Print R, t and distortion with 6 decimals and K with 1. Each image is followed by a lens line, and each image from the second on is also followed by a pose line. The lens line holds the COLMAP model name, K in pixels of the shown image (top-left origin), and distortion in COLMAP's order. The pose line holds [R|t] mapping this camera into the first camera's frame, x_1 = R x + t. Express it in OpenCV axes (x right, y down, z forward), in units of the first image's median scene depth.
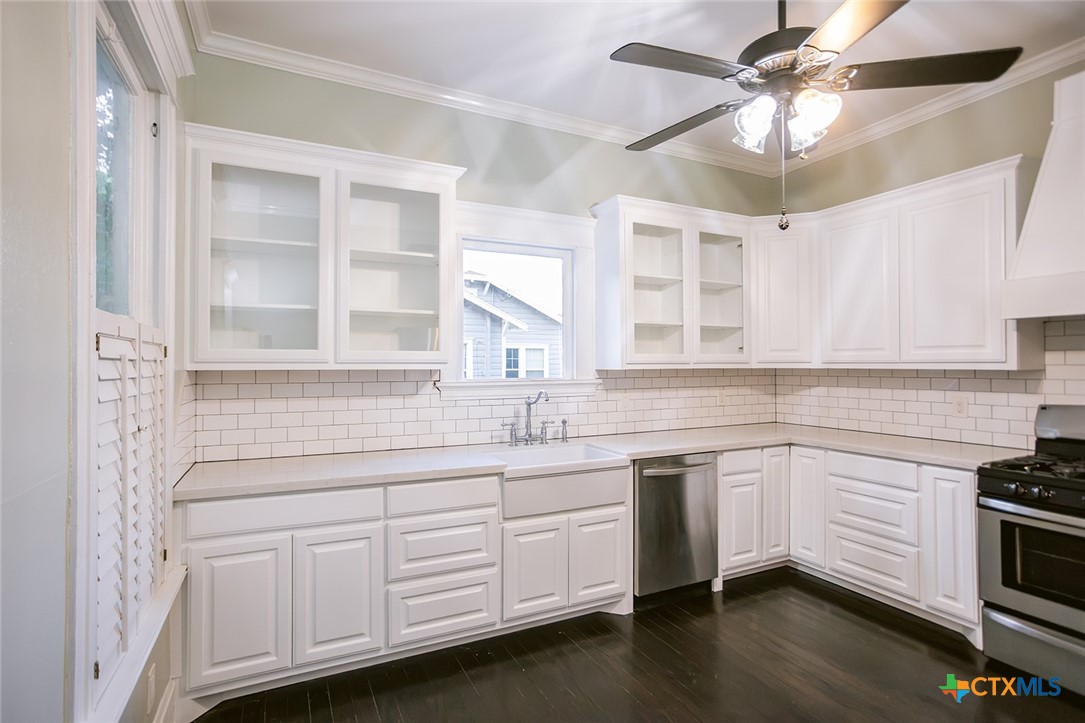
lens RADIAL K [[519.7, 0, 523.3], [0, 519.7, 362.6], [0, 0, 1]] dist [-0.019552, 0.010049]
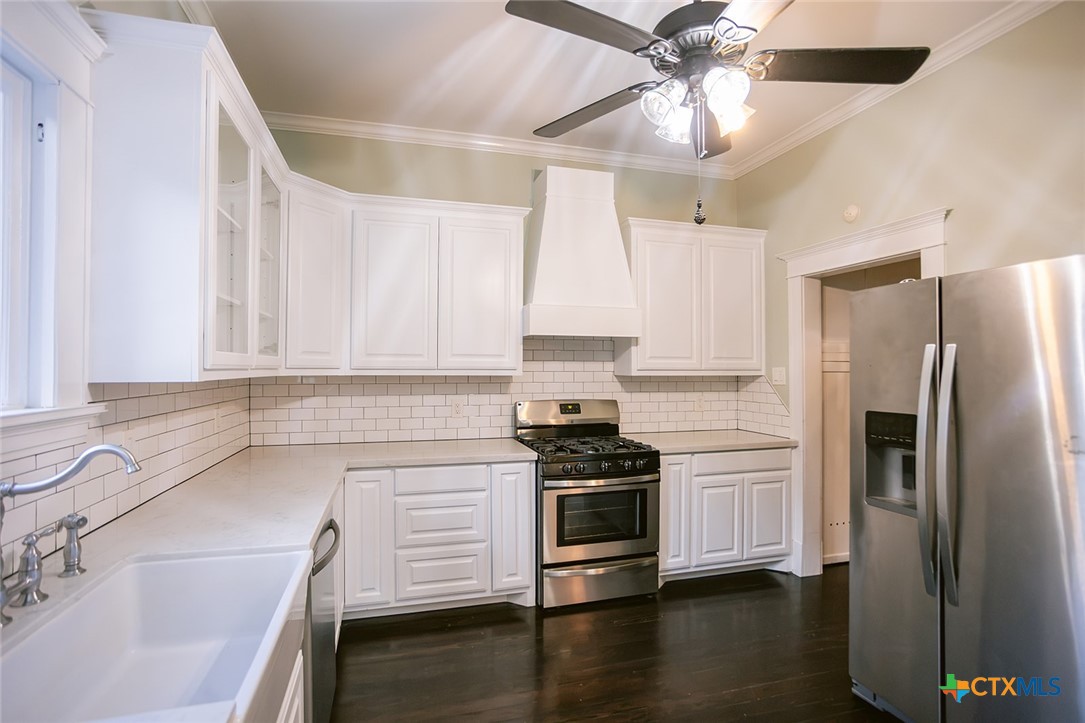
lens RADIAL K [[519.7, 0, 545.9], [0, 519.7, 366.6], [0, 0, 1]] dist [-0.019552, 0.010049]
pose [[0.171007, 0.008606, 0.985232, -0.252967], [-0.007104, 0.999947, -0.007501, 0.000954], [-0.985244, -0.005716, 0.171059, 0.619690]]
